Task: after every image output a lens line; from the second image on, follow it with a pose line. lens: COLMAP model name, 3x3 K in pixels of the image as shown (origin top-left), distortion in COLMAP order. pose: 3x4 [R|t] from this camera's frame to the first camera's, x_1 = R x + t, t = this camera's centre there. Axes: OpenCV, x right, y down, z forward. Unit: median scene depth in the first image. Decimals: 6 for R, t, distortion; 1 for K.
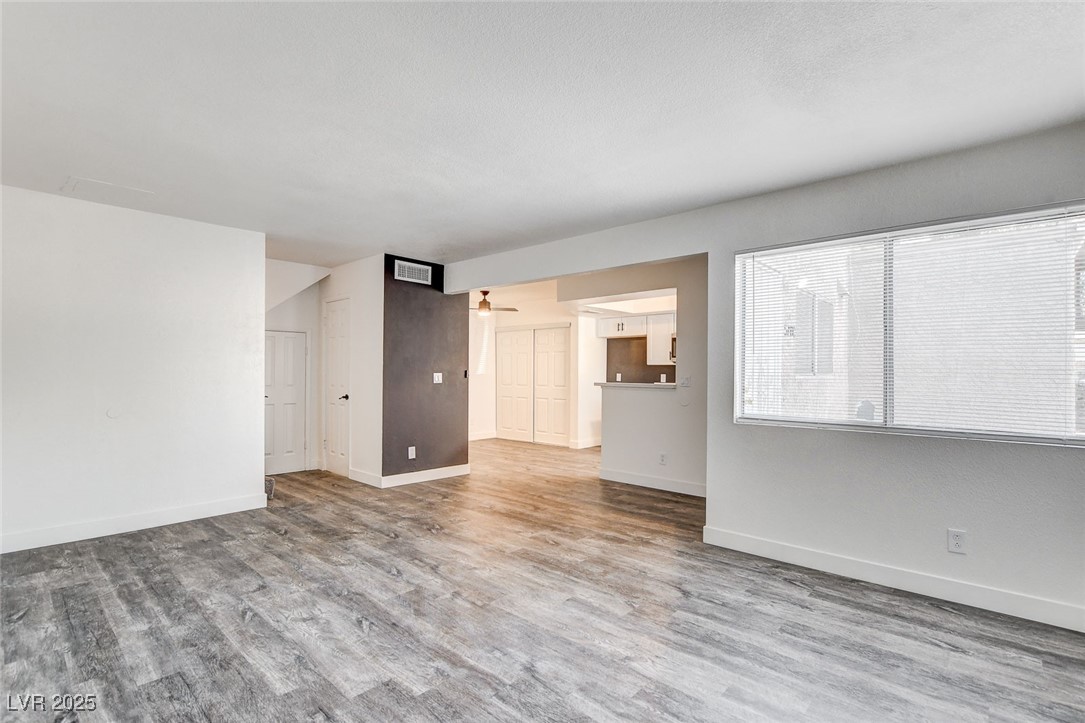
lens RADIAL K [[509.7, 0, 542.4], [0, 509.7, 361.1], [0, 0, 1]] dist [-0.022449, 0.003187]
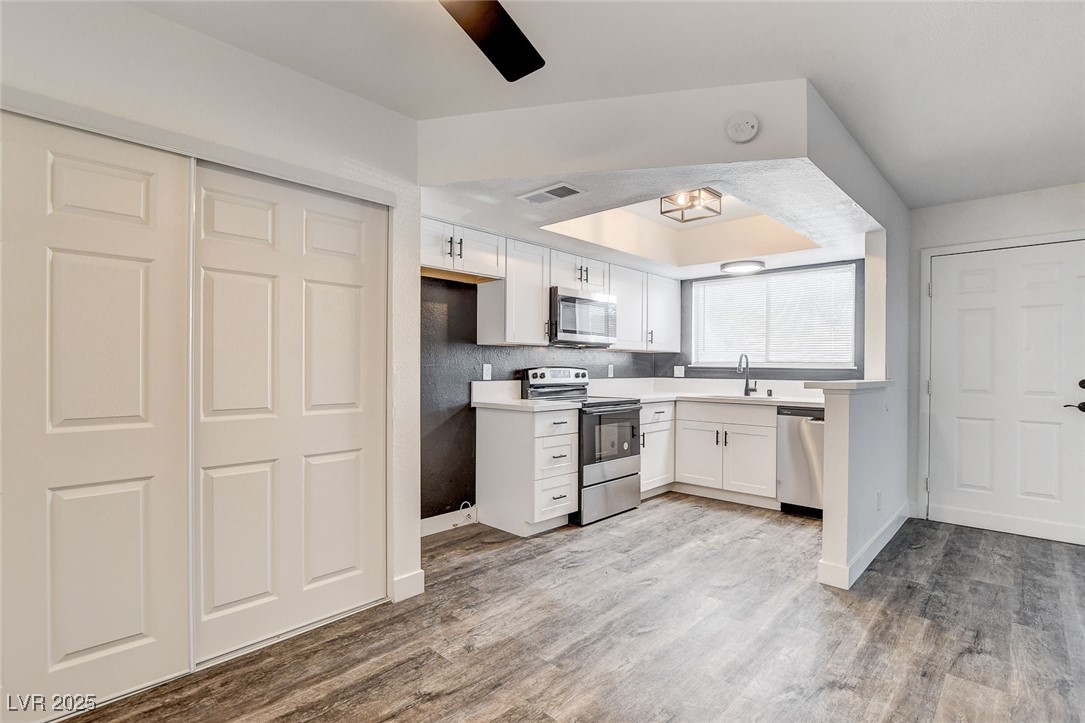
lens RADIAL K [[509.7, 0, 544.3], [0, 509.7, 367.1], [0, 0, 1]] dist [-0.022449, 0.003187]
pose [[0.023104, -0.005295, 0.999719, -0.532857], [-0.027809, 0.999596, 0.005937, 0.050569], [-0.999346, -0.027938, 0.022947, 1.932977]]
